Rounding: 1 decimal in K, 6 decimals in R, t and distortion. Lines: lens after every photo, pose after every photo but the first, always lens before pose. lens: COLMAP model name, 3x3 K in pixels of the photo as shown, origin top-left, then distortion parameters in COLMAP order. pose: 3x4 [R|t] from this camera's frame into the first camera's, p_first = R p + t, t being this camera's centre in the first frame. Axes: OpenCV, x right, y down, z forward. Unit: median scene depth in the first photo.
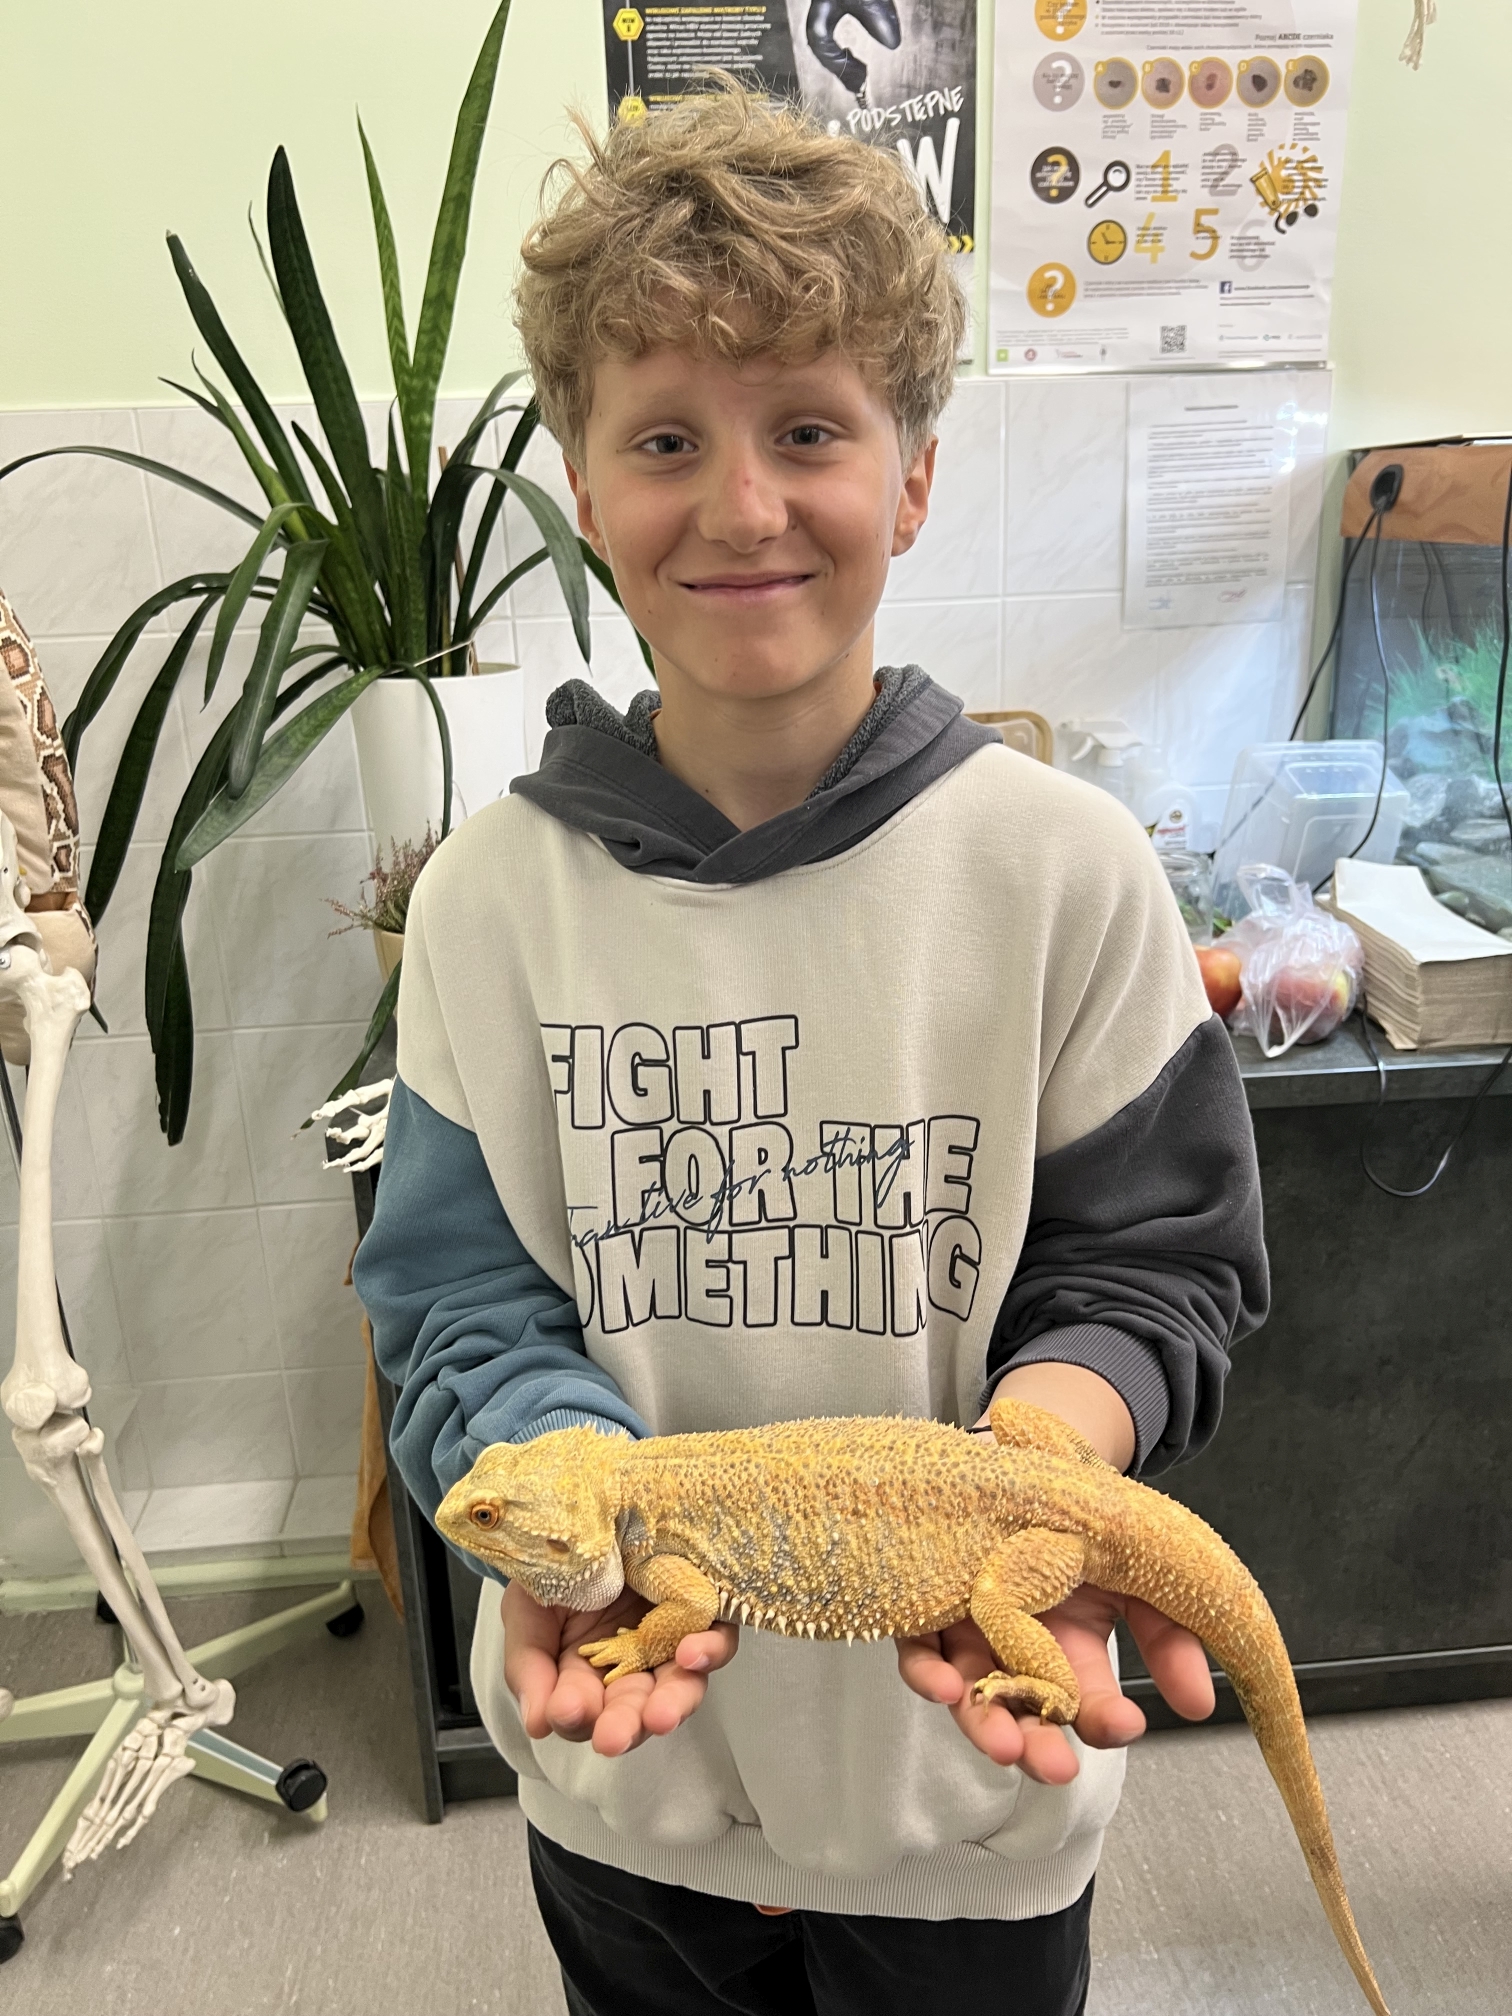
lens RADIAL K [[1541.5, 0, 768.0], [0, 1541.5, 998.1], [0, 0, 1]] dist [0.029576, -0.030731]
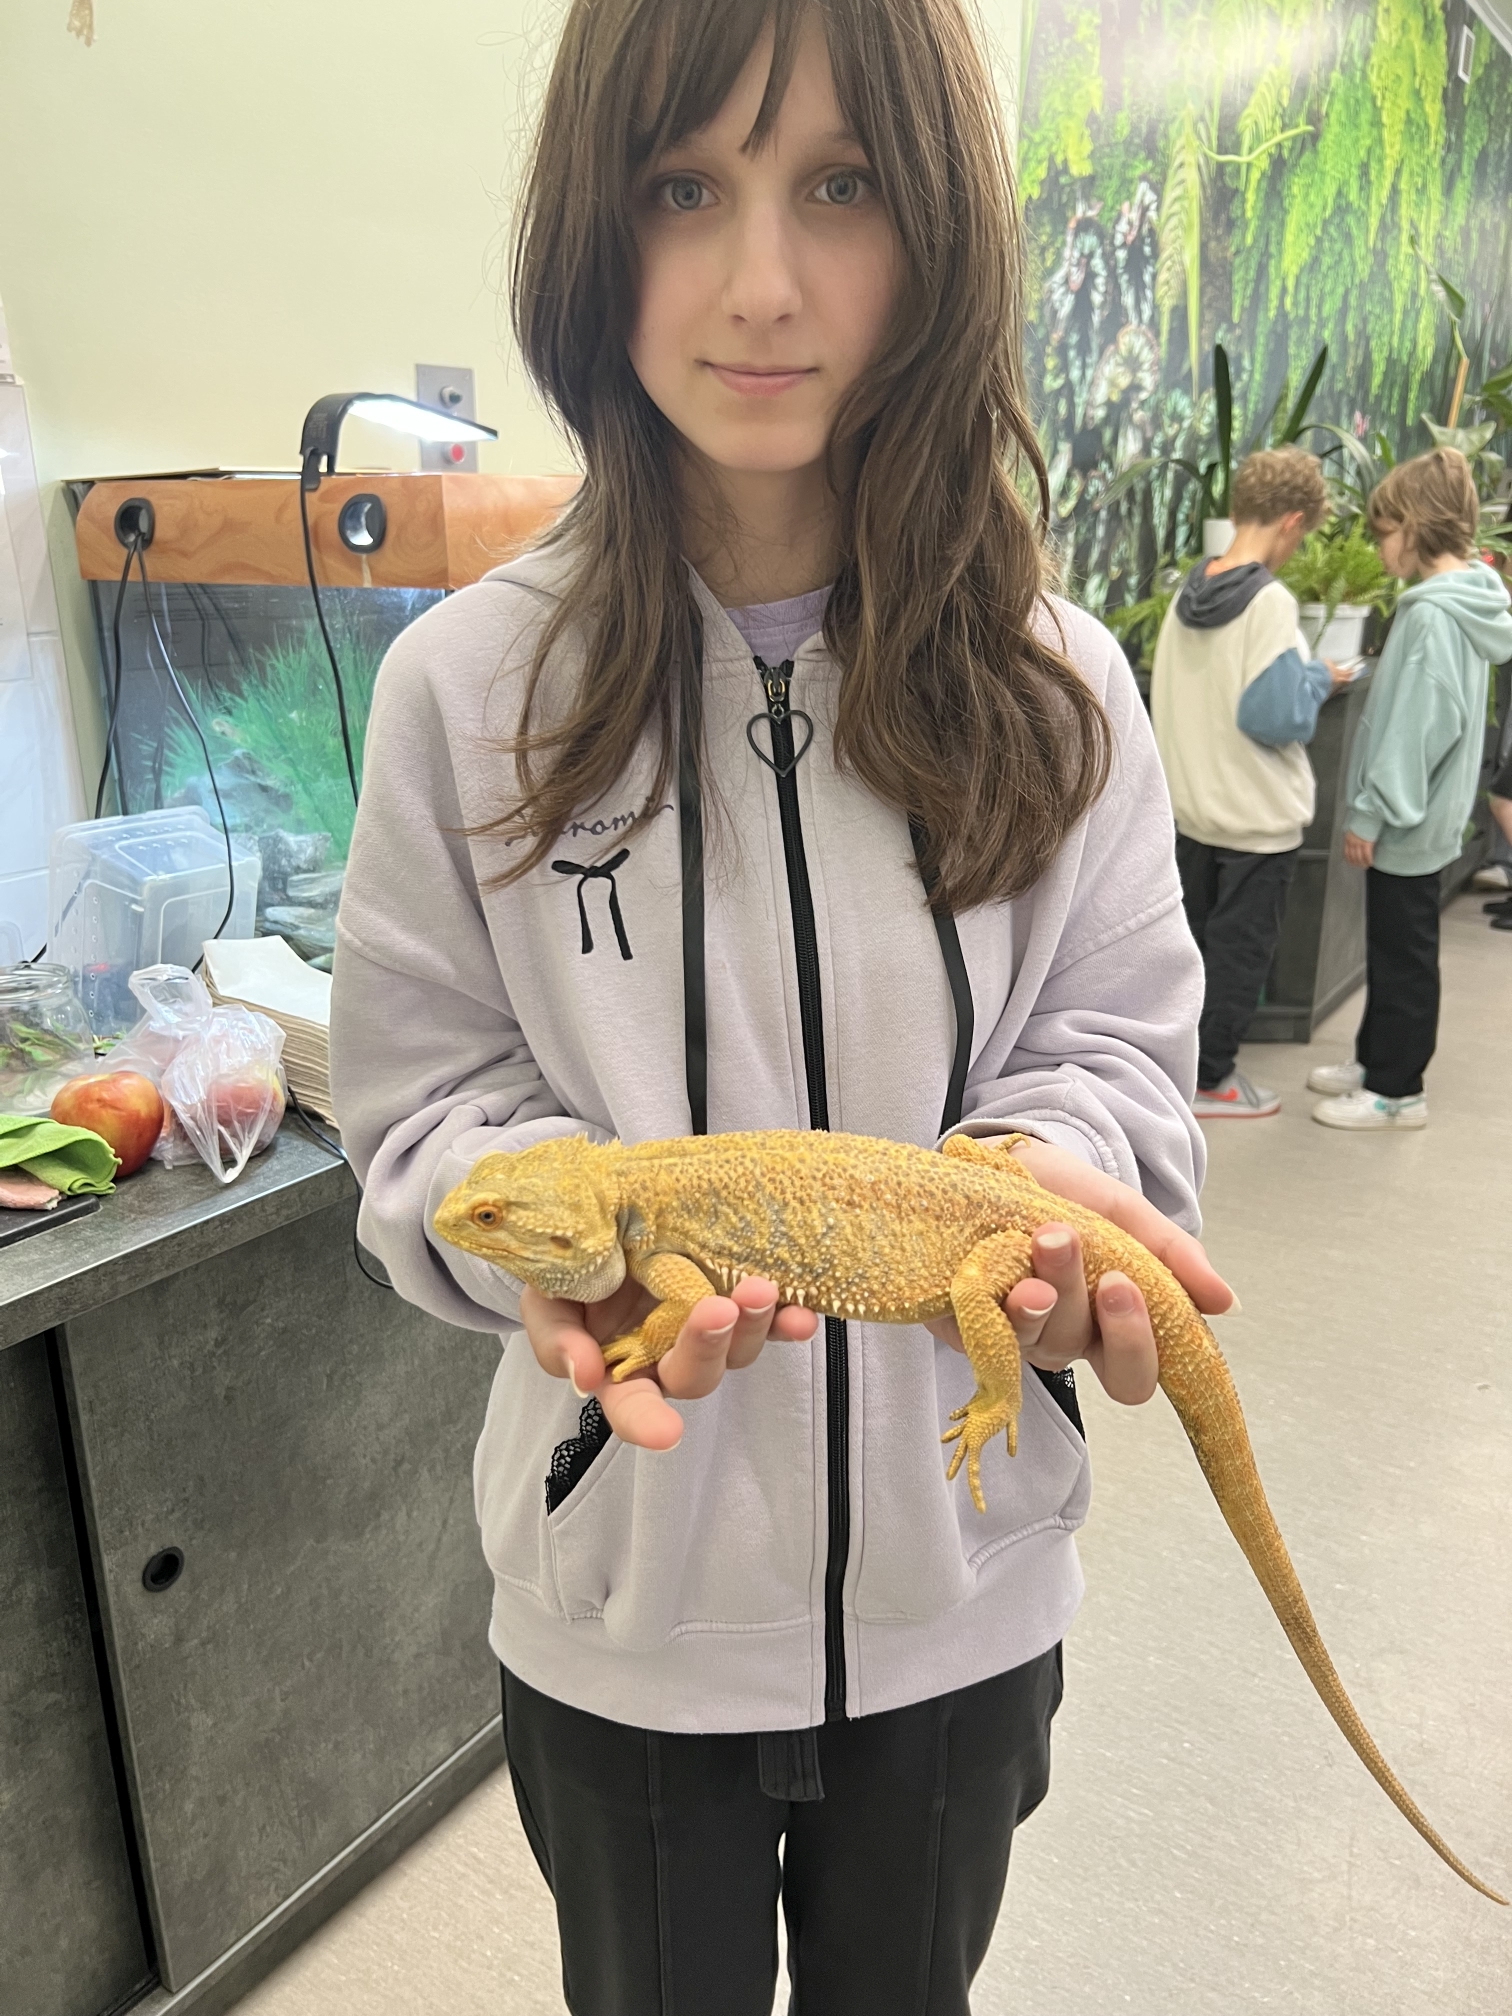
lens RADIAL K [[1541.5, 0, 754.6], [0, 1541.5, 1015.1], [0, 0, 1]] dist [0.029576, -0.030731]
pose [[0.650770, -0.212187, 0.729023, -0.078133], [0.229376, 0.970237, 0.077639, -0.045508], [-0.723799, 0.116695, 0.680072, 0.178707]]
